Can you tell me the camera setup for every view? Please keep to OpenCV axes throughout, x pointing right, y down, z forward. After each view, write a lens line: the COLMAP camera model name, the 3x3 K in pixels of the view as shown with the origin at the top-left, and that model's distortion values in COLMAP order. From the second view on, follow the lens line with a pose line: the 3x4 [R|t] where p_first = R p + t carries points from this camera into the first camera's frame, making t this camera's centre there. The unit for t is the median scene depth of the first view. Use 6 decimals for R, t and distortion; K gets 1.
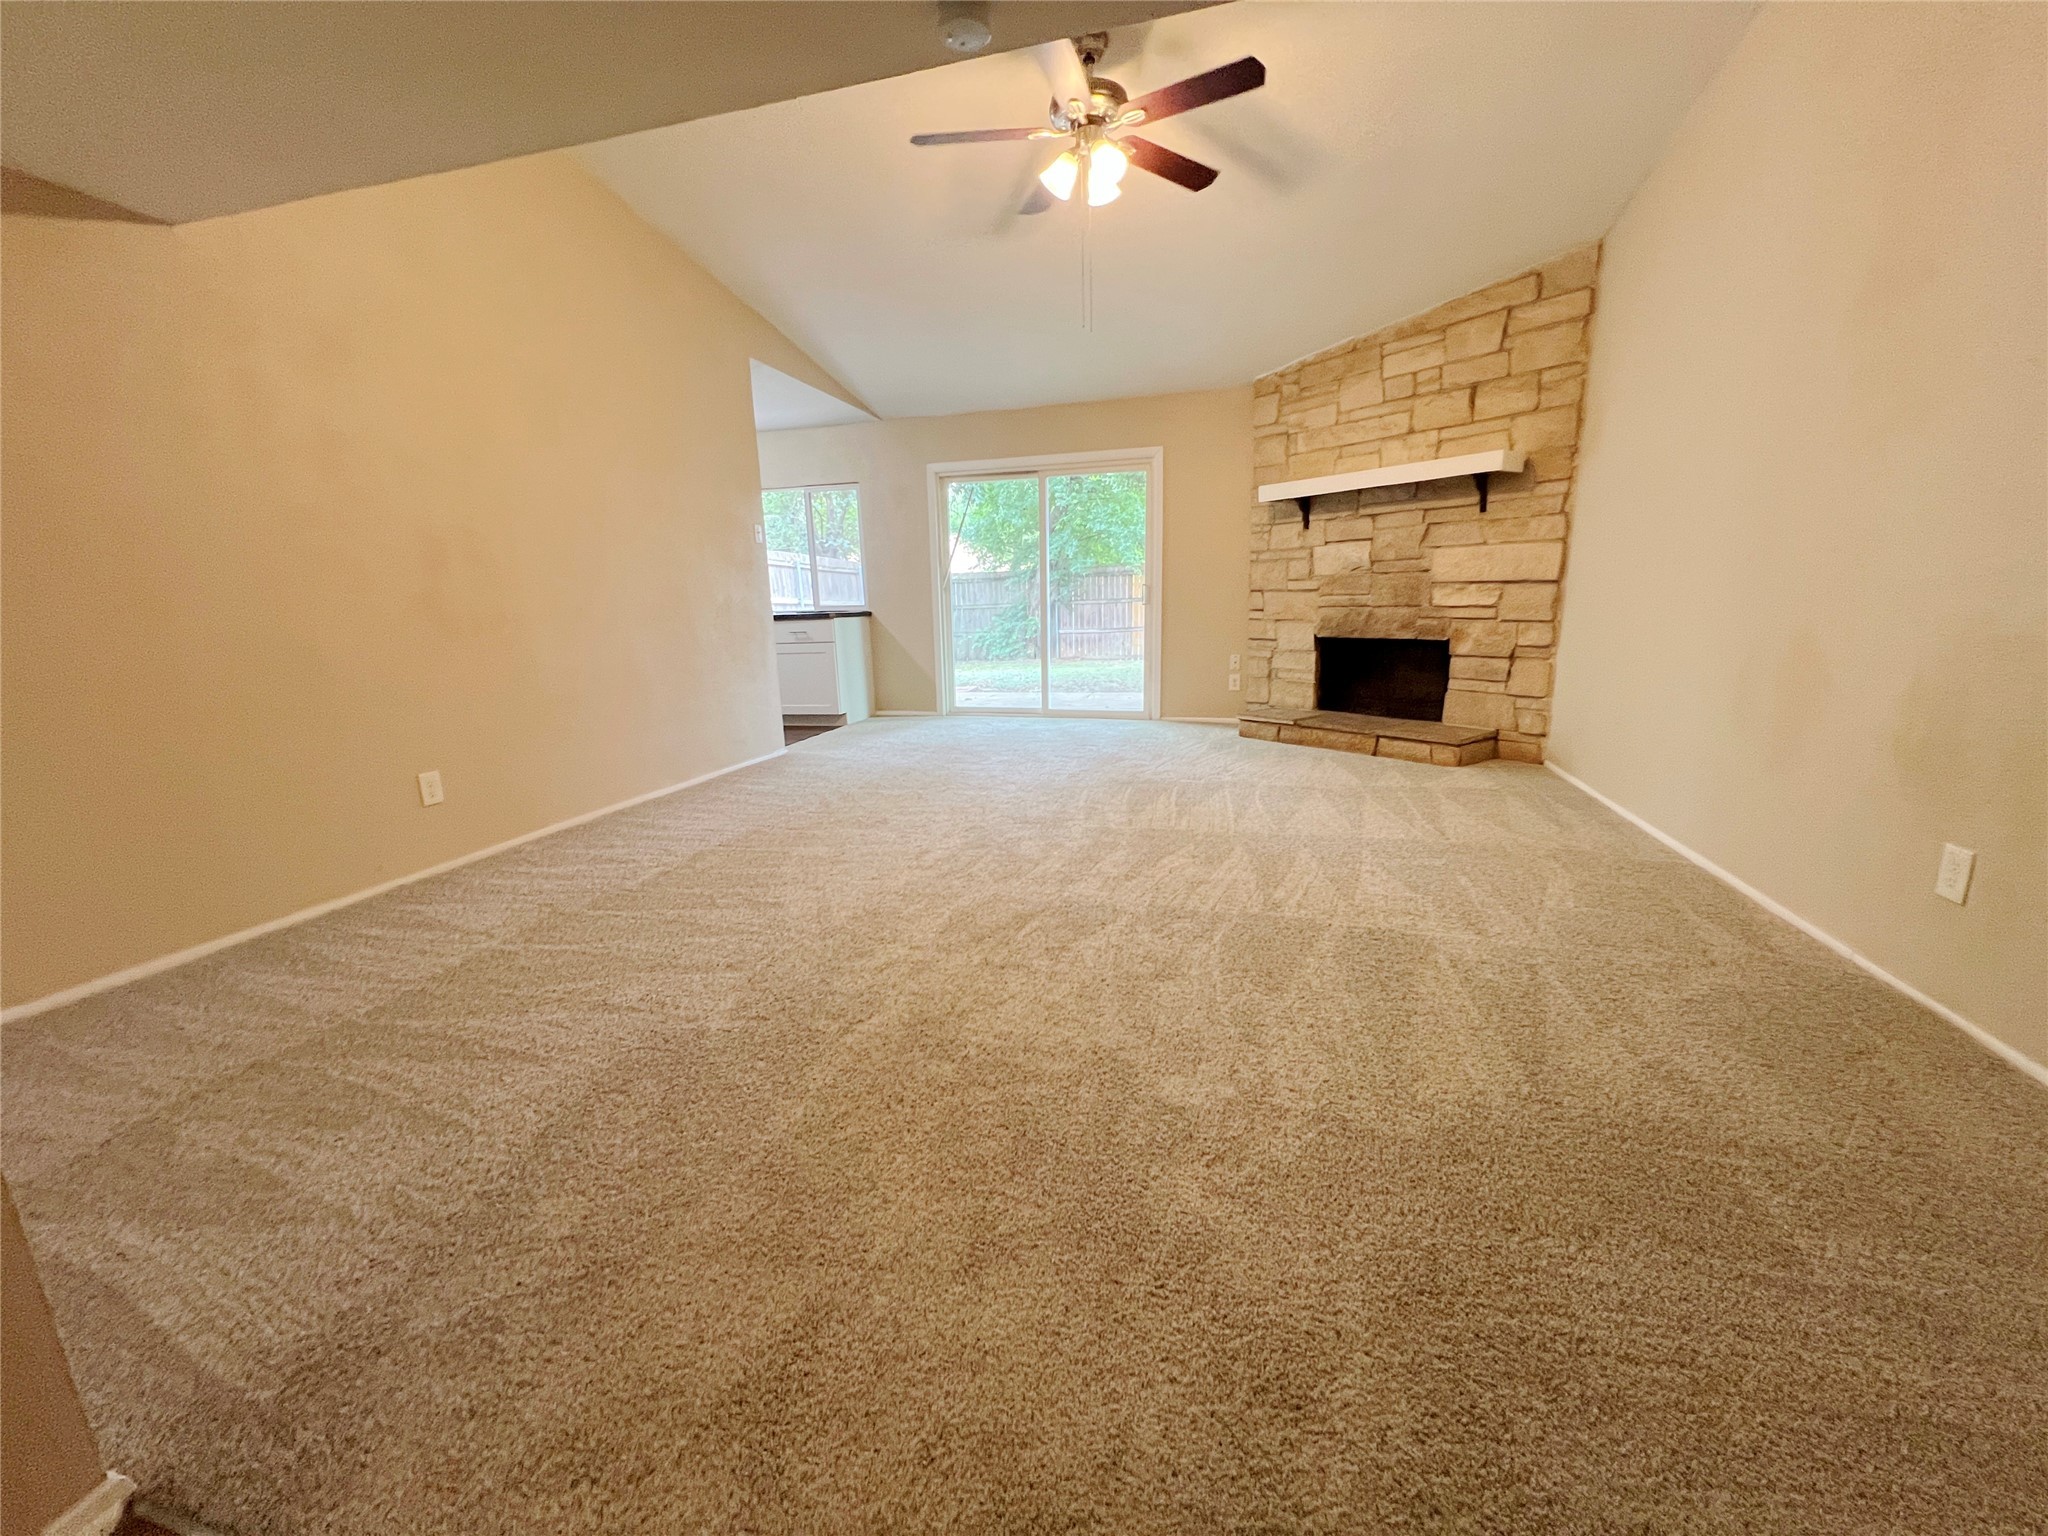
lens RADIAL K [[820.7, 0, 1020.4], [0, 820.7, 772.2], [0, 0, 1]] dist [-0.000451, 0.000096]
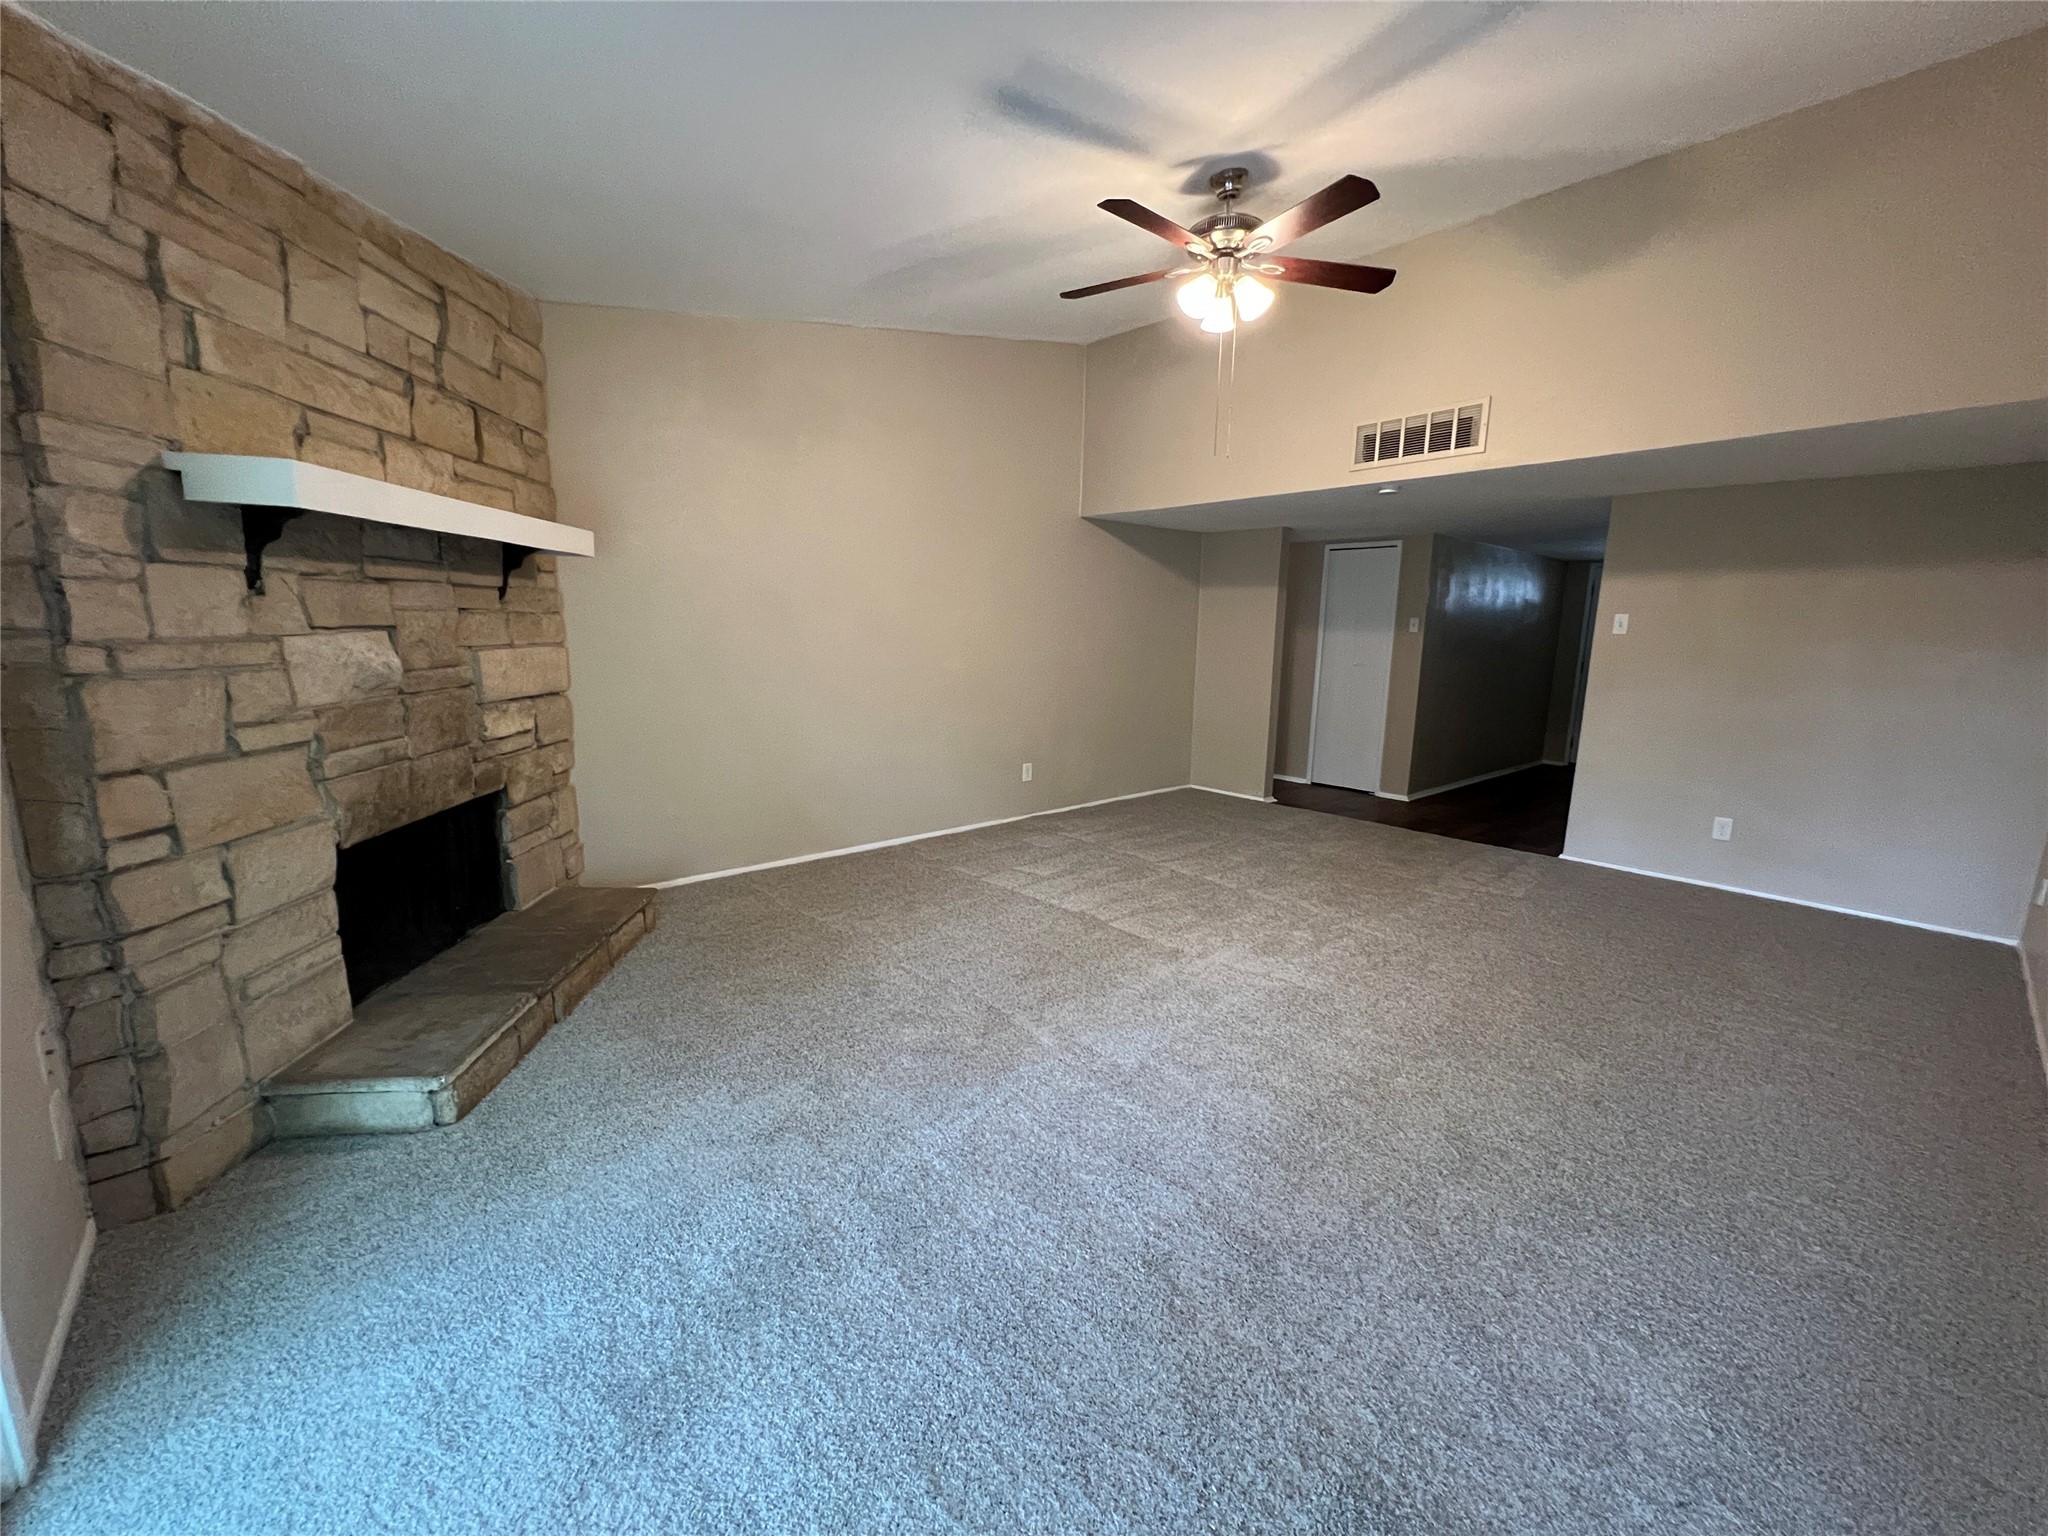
lens RADIAL K [[820.7, 0, 1008.1], [0, 820.7, 774.5], [0, 0, 1]] dist [-0.000451, 0.000096]
pose [[-0.826632, -0.086809, 0.556008, -0.160679], [0.127476, 0.933461, 0.335262, -0.318652], [-0.548115, 0.348015, -0.760562, 1.198340]]
